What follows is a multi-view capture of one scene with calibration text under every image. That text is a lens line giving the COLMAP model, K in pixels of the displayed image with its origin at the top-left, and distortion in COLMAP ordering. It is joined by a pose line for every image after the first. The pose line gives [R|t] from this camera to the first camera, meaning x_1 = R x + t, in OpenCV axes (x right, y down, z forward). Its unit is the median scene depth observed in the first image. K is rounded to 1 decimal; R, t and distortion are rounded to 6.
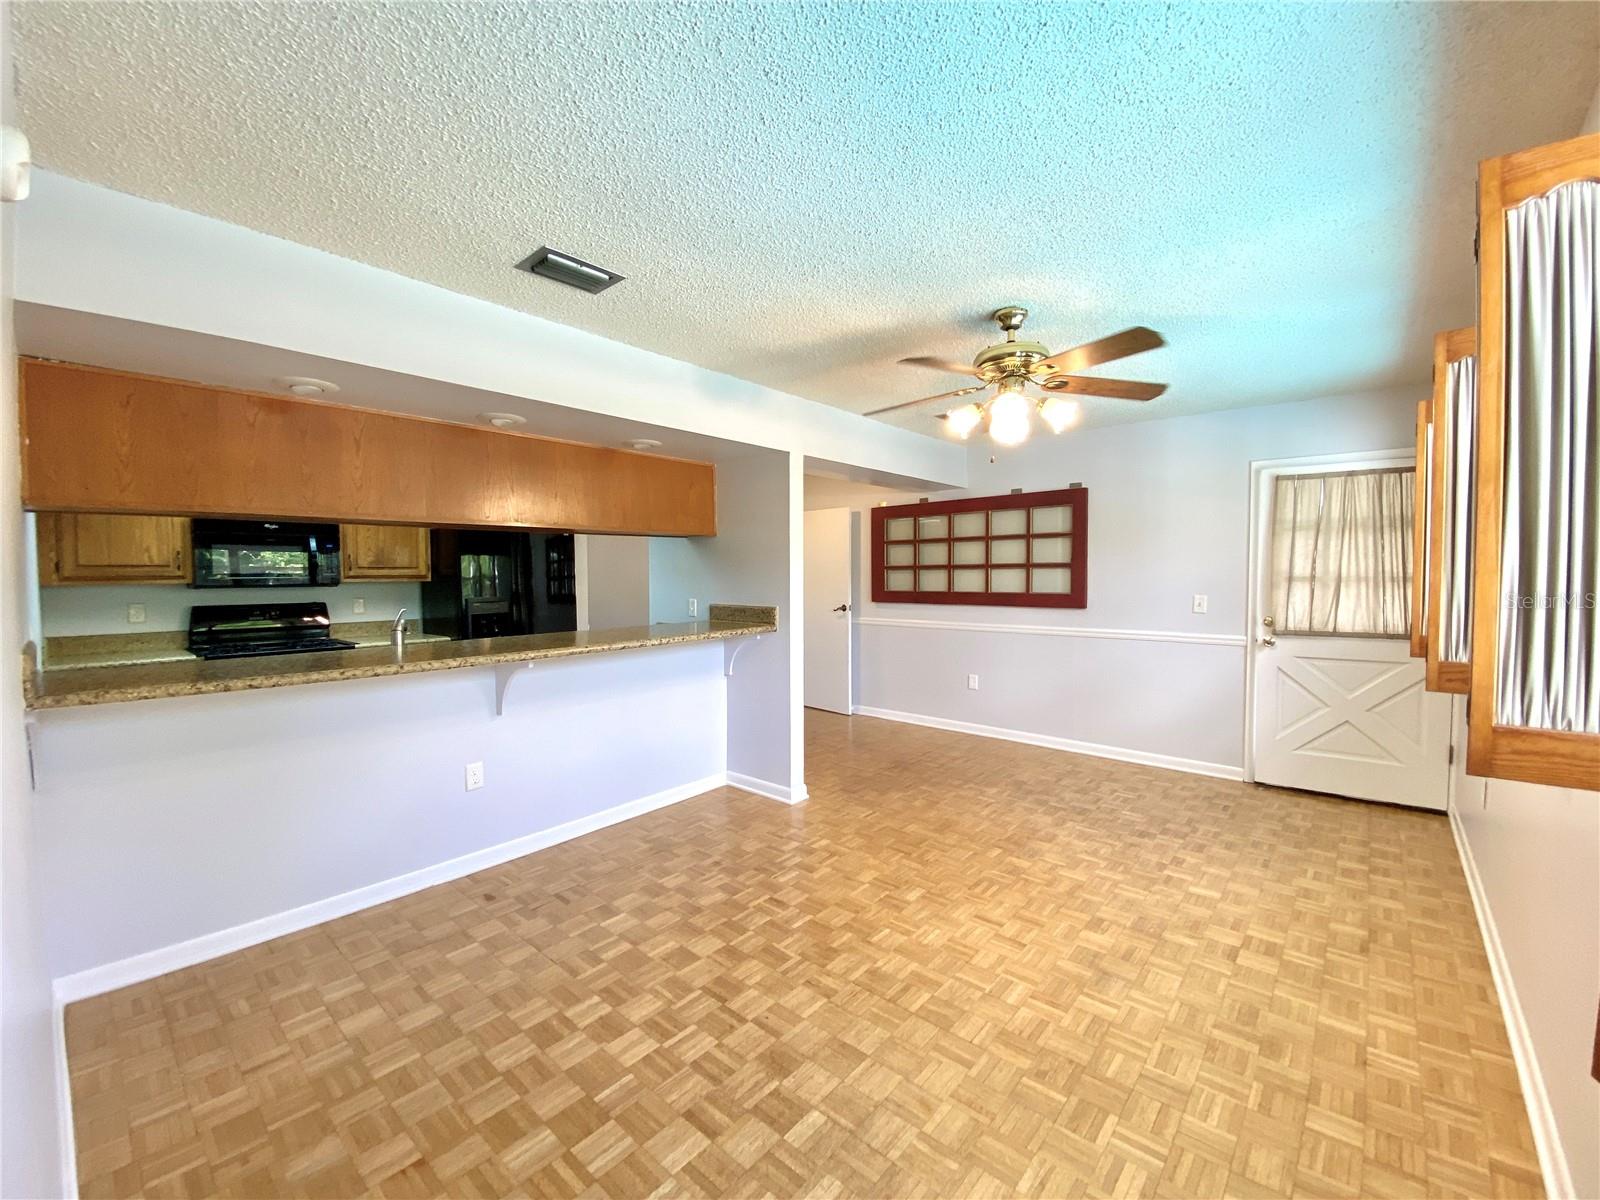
lens RADIAL K [[653.2, 0, 800.0], [0, 653.2, 600.0], [0, 0, 1]] dist [0.031325, -0.026312]
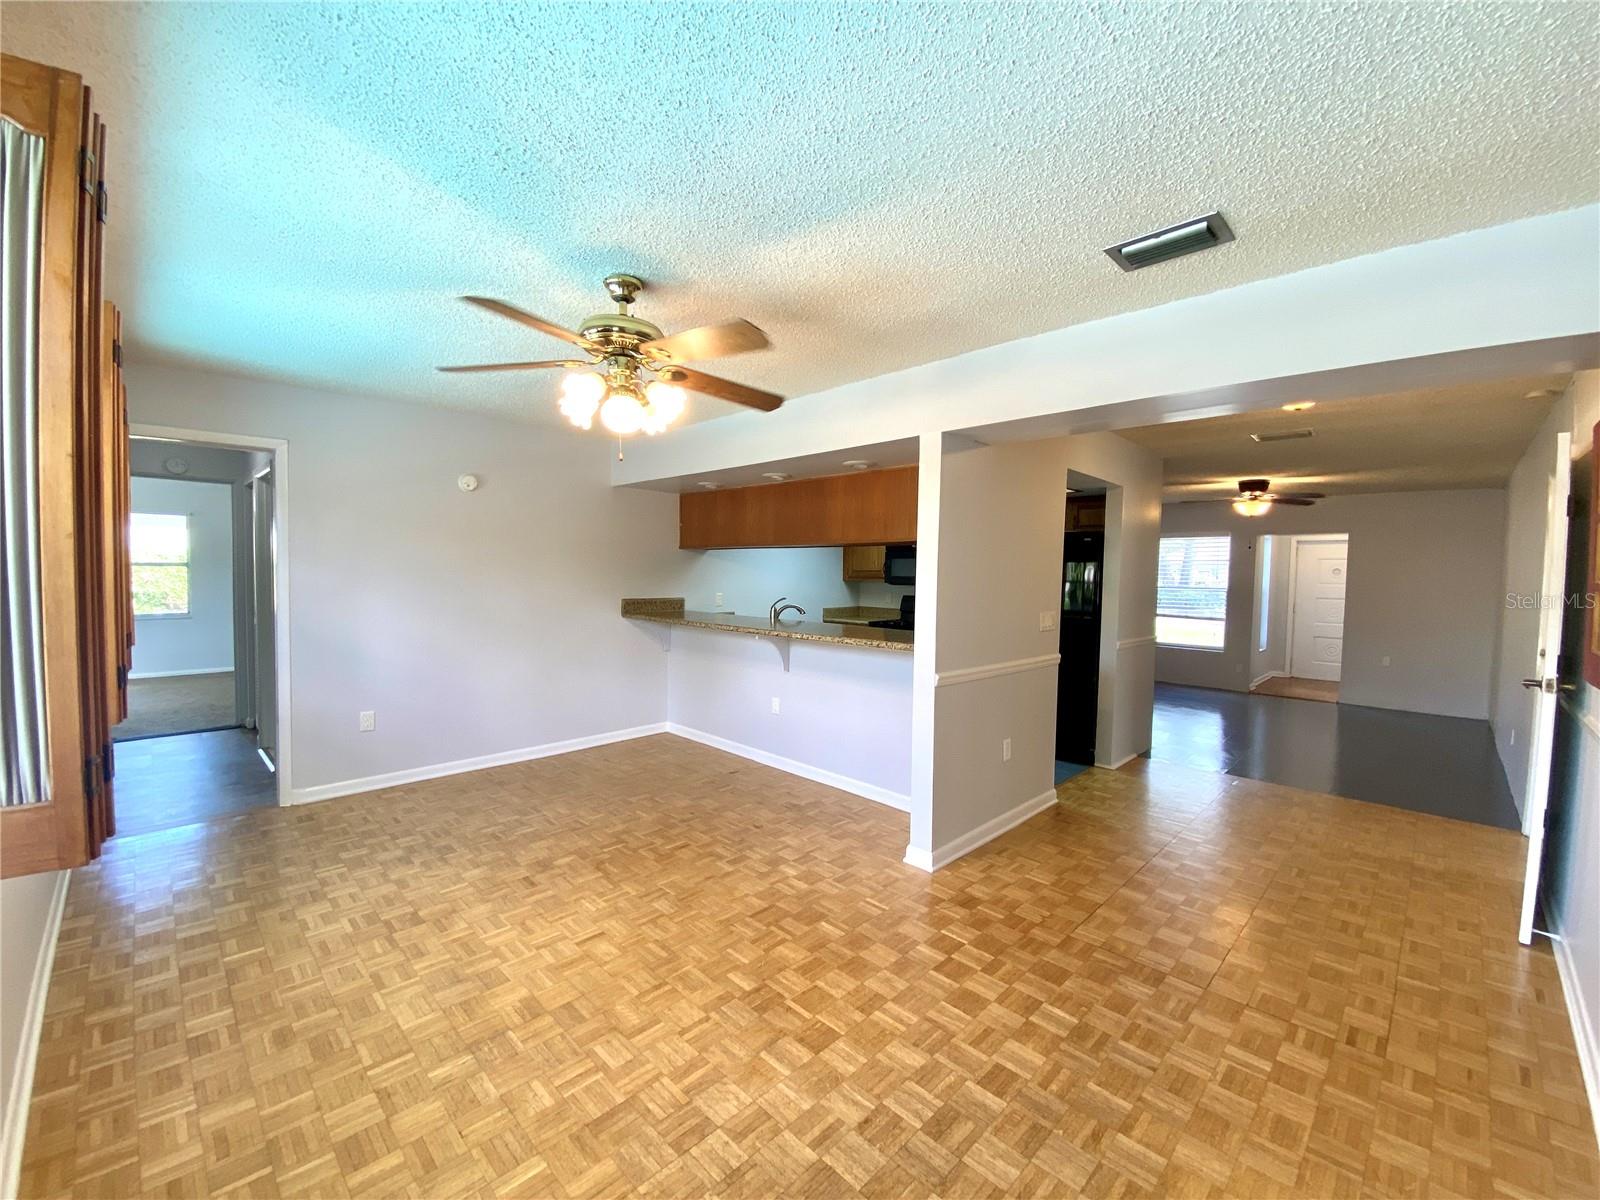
lens RADIAL K [[653.2, 0, 800.0], [0, 653.2, 600.0], [0, 0, 1]] dist [0.031325, -0.026312]
pose [[-0.070665, 0.047067, -0.996389, 1.105934], [-0.060446, 0.996848, 0.051376, -0.071599], [0.995667, 0.063859, -0.067597, 1.226015]]
